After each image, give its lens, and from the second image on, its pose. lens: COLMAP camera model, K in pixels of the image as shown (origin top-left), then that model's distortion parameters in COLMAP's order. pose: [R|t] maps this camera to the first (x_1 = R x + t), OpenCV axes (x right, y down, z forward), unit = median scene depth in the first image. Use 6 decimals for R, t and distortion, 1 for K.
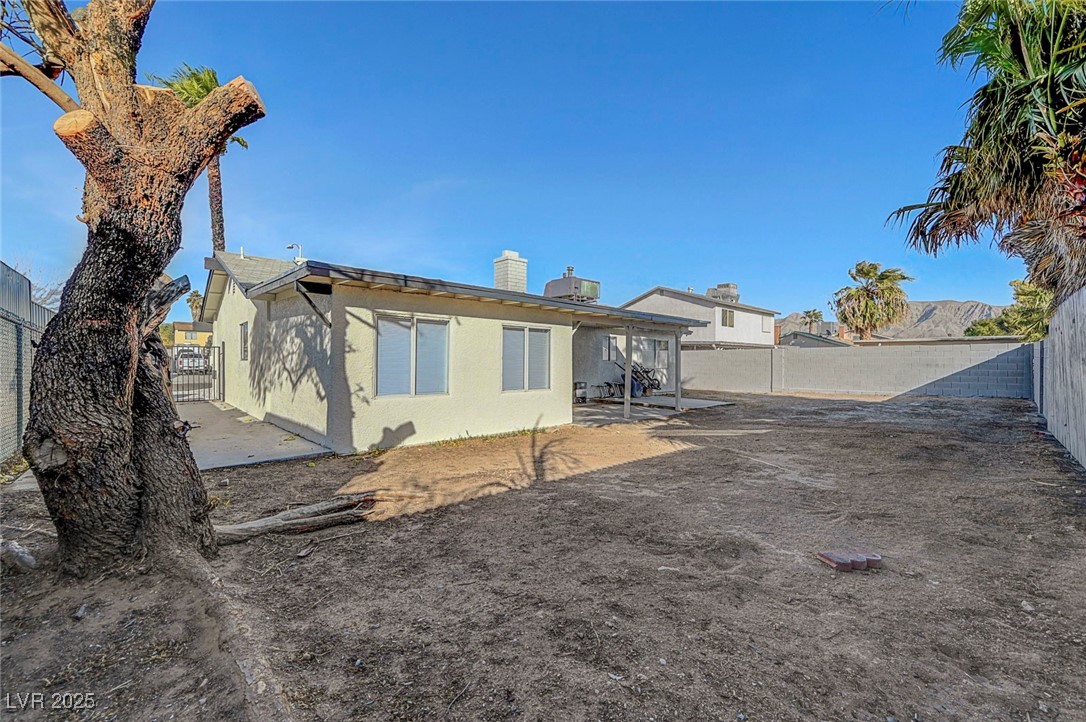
lens RADIAL K [[436.3, 0, 547.9], [0, 436.3, 360.0], [0, 0, 1]] dist [-0.004769, 0.002106]
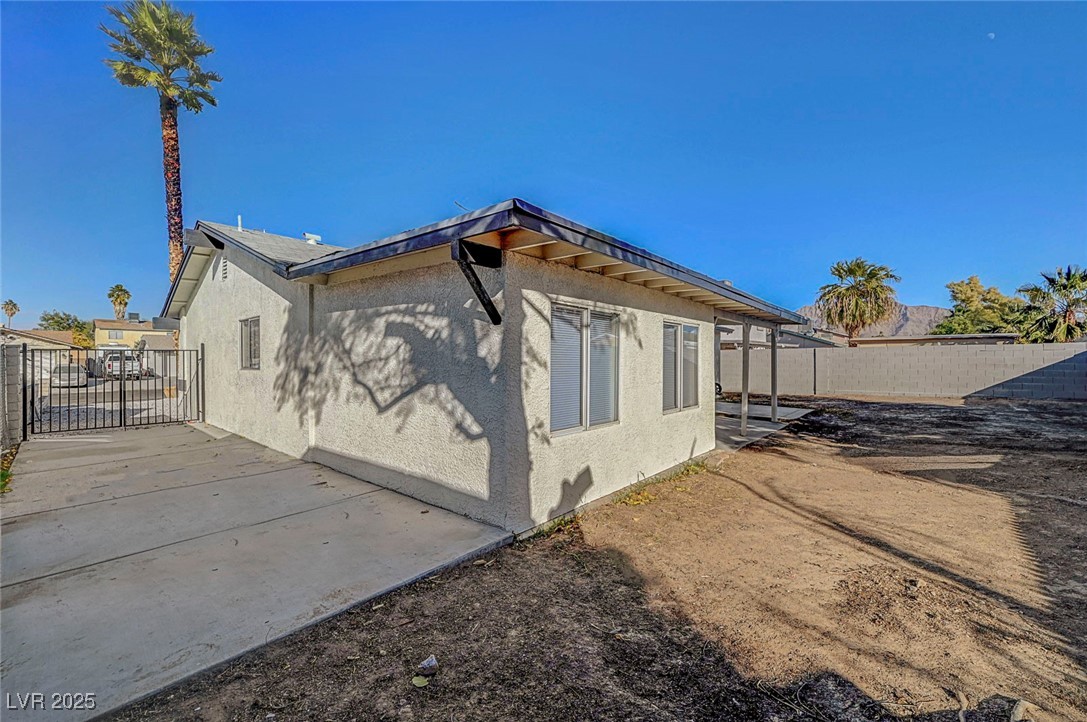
lens RADIAL K [[436.7, 0, 539.1], [0, 436.7, 357.8], [0, 0, 1]] dist [-0.004769, 0.002106]
pose [[0.995450, -0.006338, 0.095076, -0.398779], [0.006444, 0.999979, -0.000800, -0.020852], [-0.095068, 0.001409, 0.995470, 0.312799]]
